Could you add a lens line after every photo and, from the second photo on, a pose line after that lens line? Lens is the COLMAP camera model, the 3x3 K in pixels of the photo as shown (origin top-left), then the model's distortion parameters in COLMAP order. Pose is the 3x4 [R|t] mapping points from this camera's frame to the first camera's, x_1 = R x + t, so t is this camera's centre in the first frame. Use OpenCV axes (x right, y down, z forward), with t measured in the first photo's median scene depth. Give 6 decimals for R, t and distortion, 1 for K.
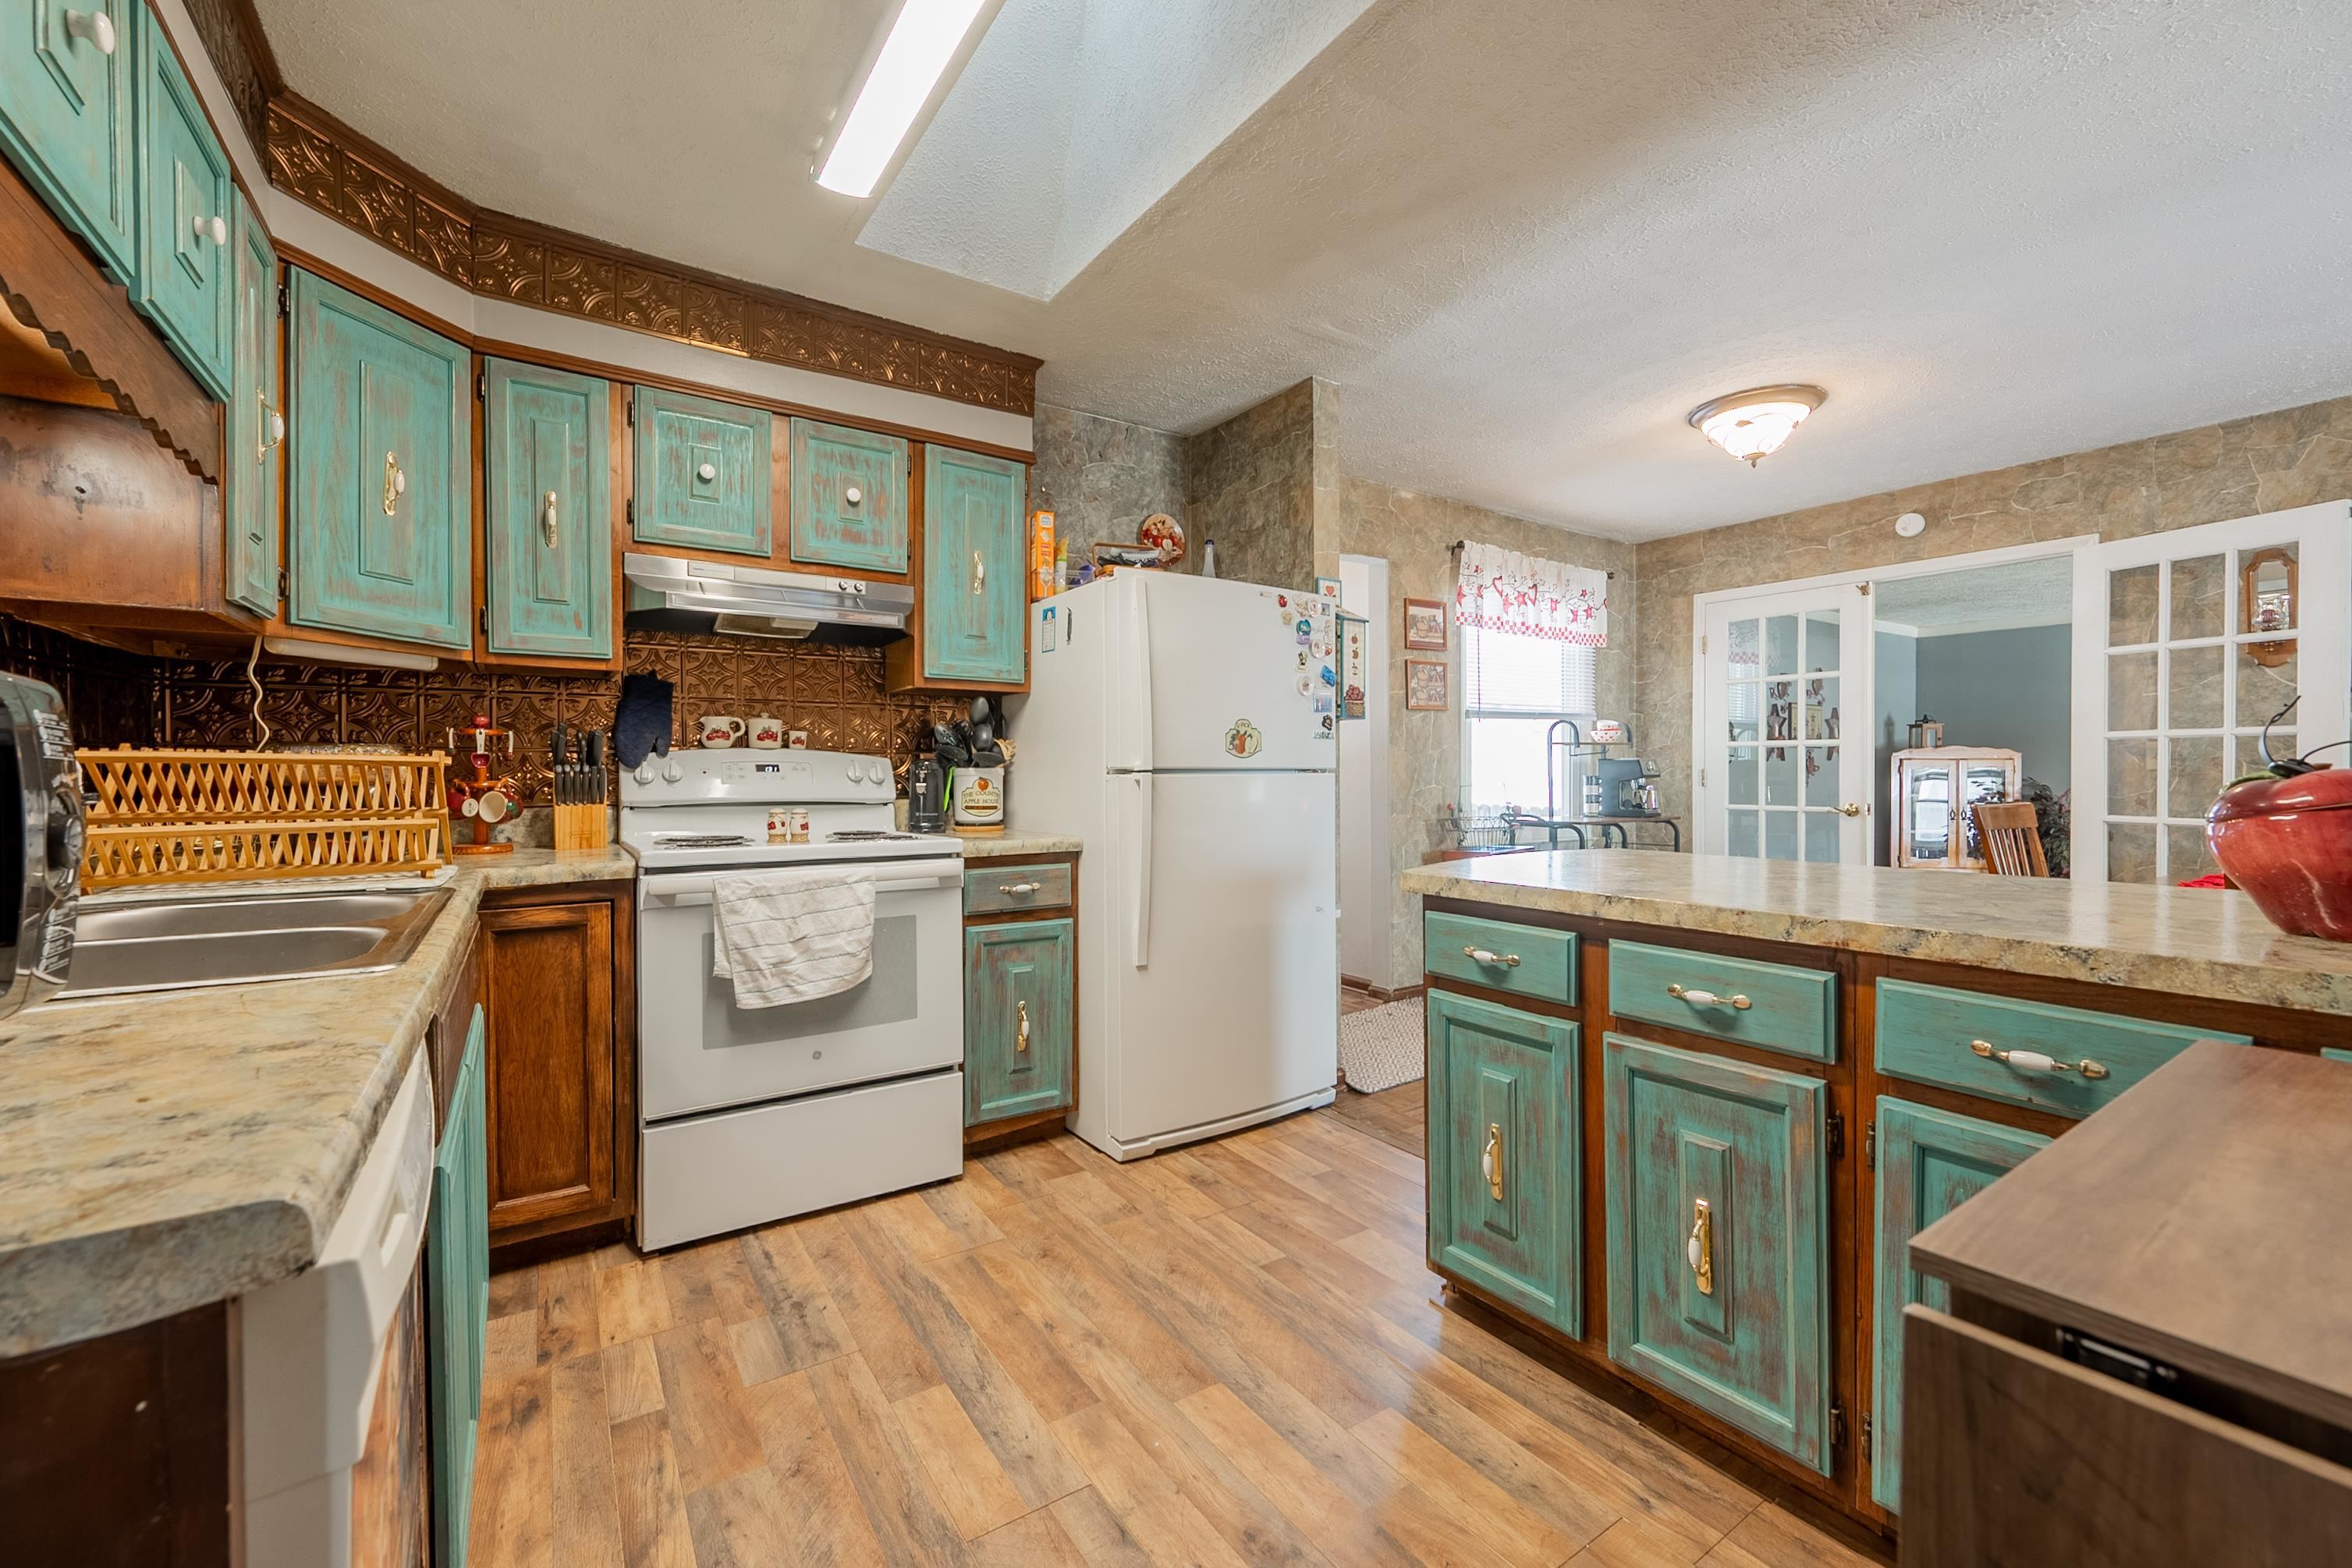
lens RADIAL K [[946.6, 0, 1176.3], [0, 946.6, 777.9], [0, 0, 1]] dist [0.001332, 0.000408]
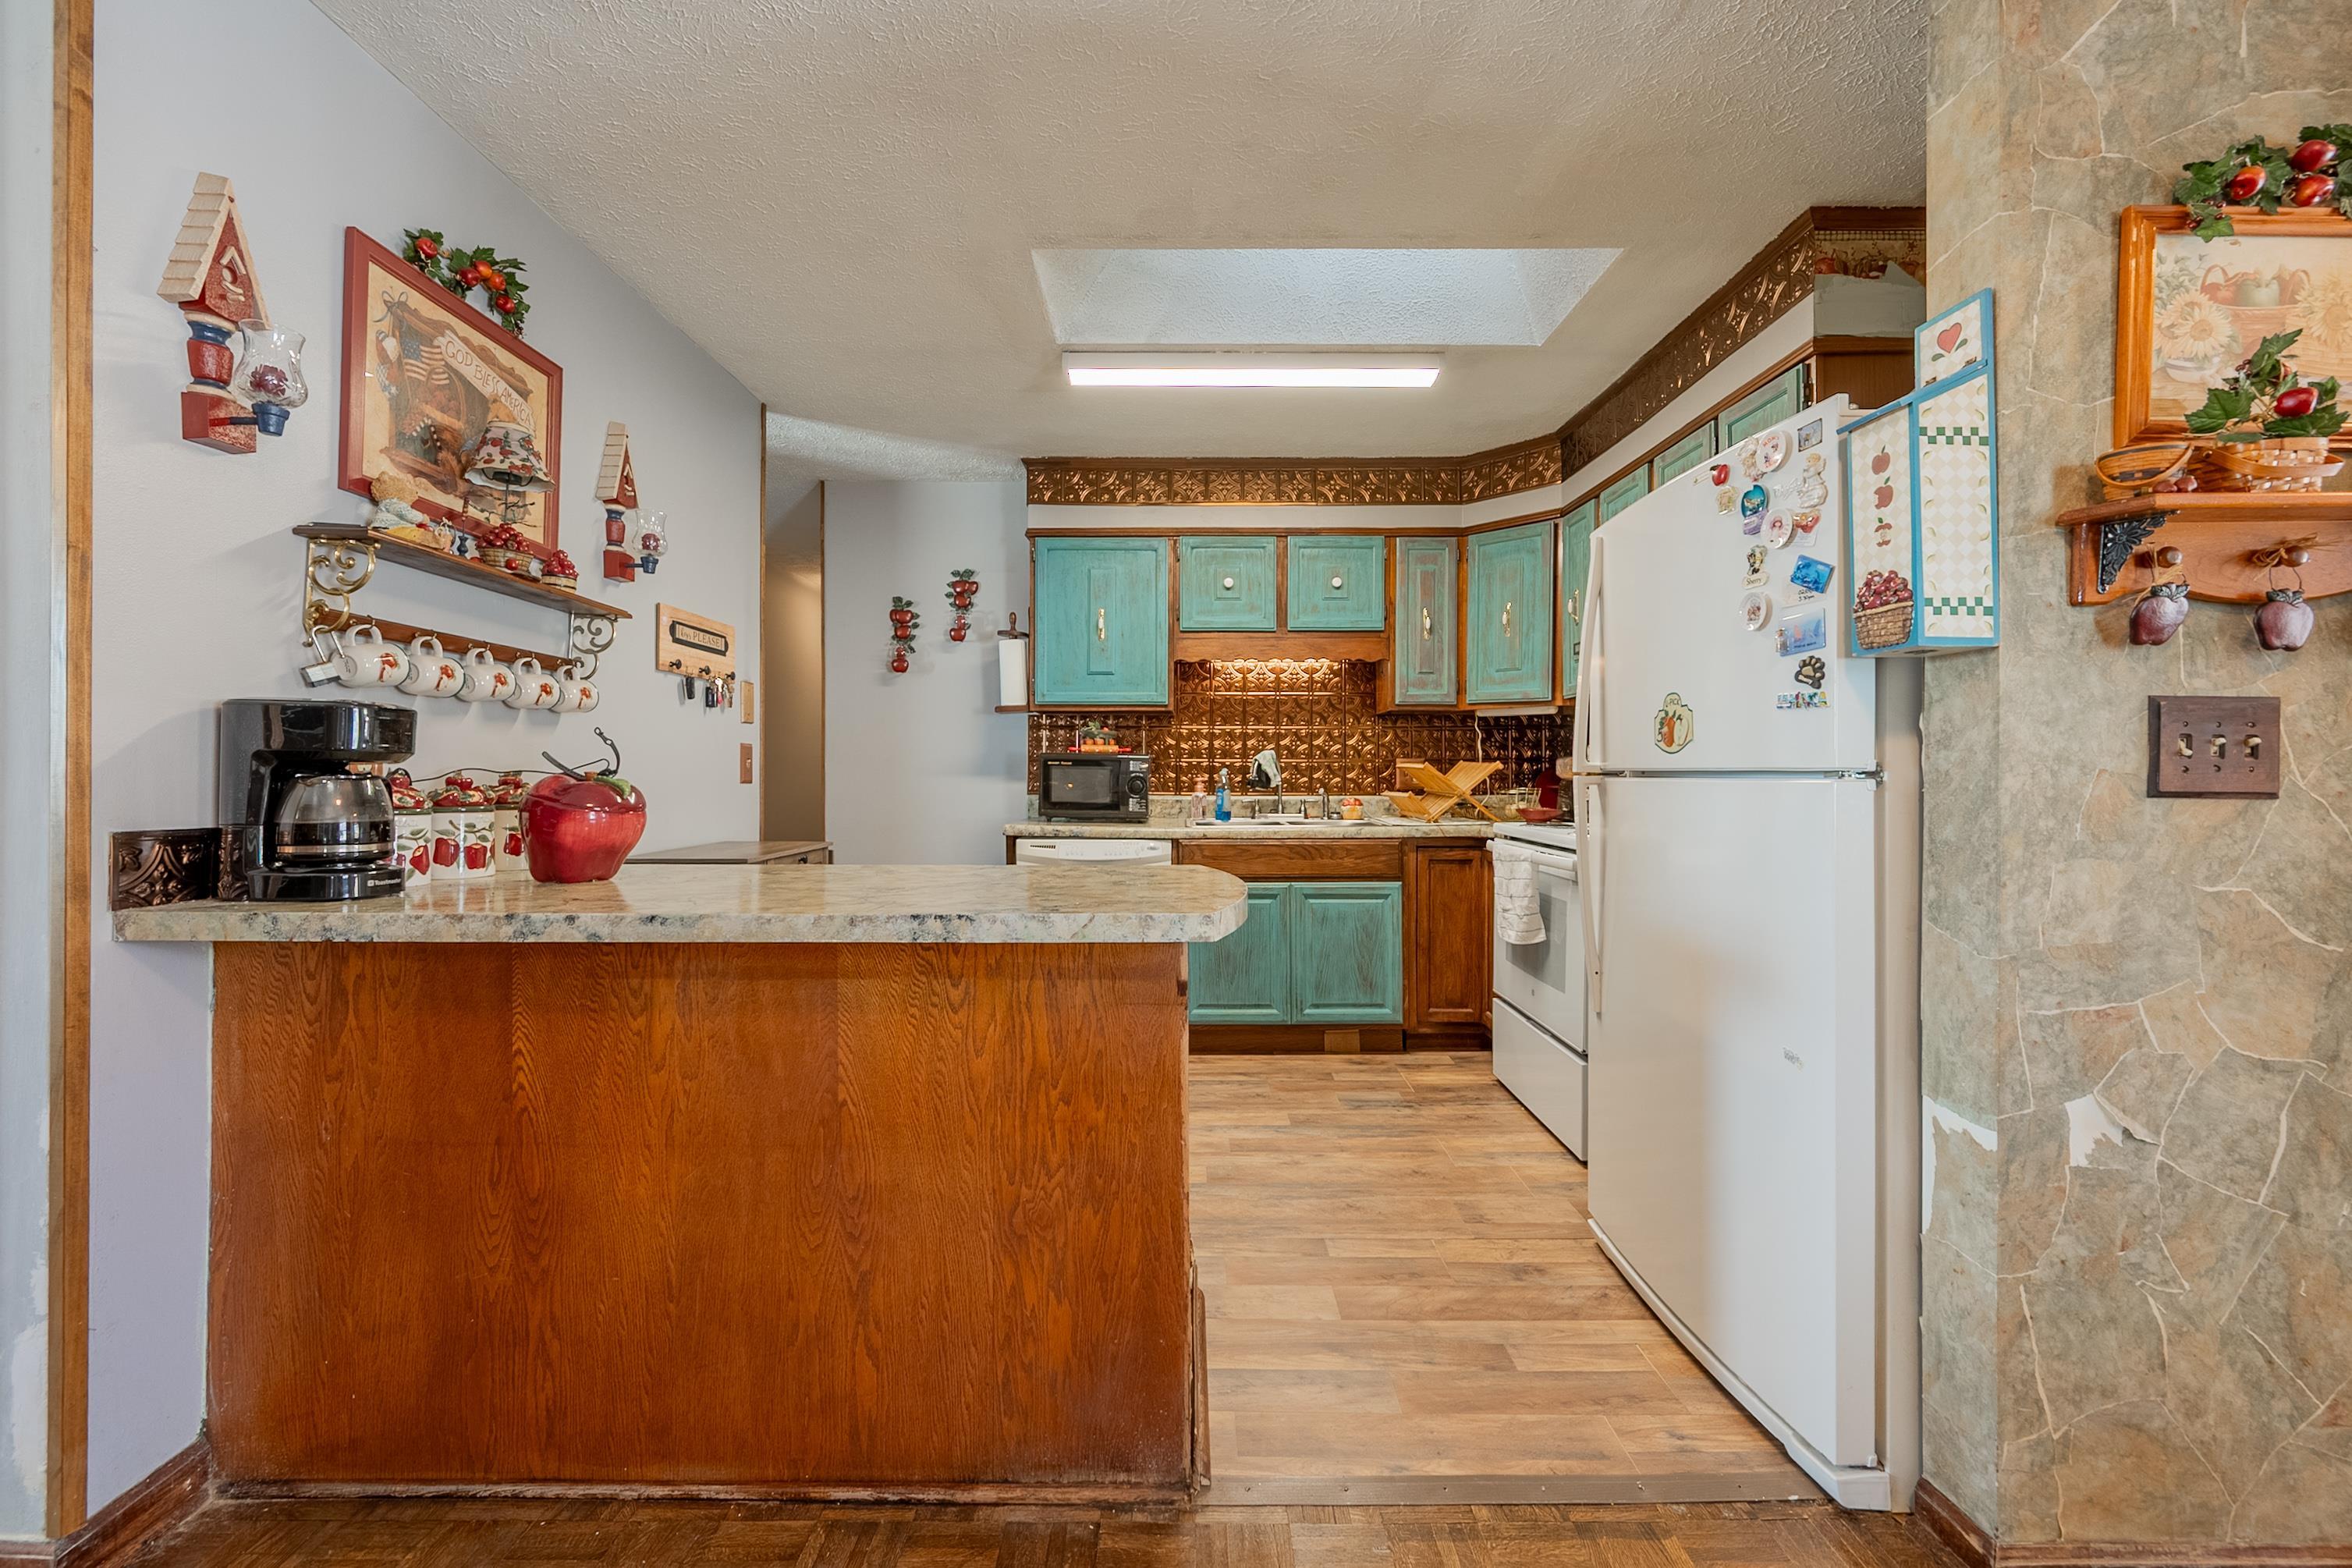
lens RADIAL K [[949.7, 0, 1172.4], [0, 949.7, 767.7], [0, 0, 1]] dist [0.000081, 0.000660]
pose [[-0.568567, -0.001456, -0.822636, 0.606668], [-0.004333, 0.999990, 0.001224, -0.008291], [0.822626, 0.004261, -0.568567, 0.835490]]
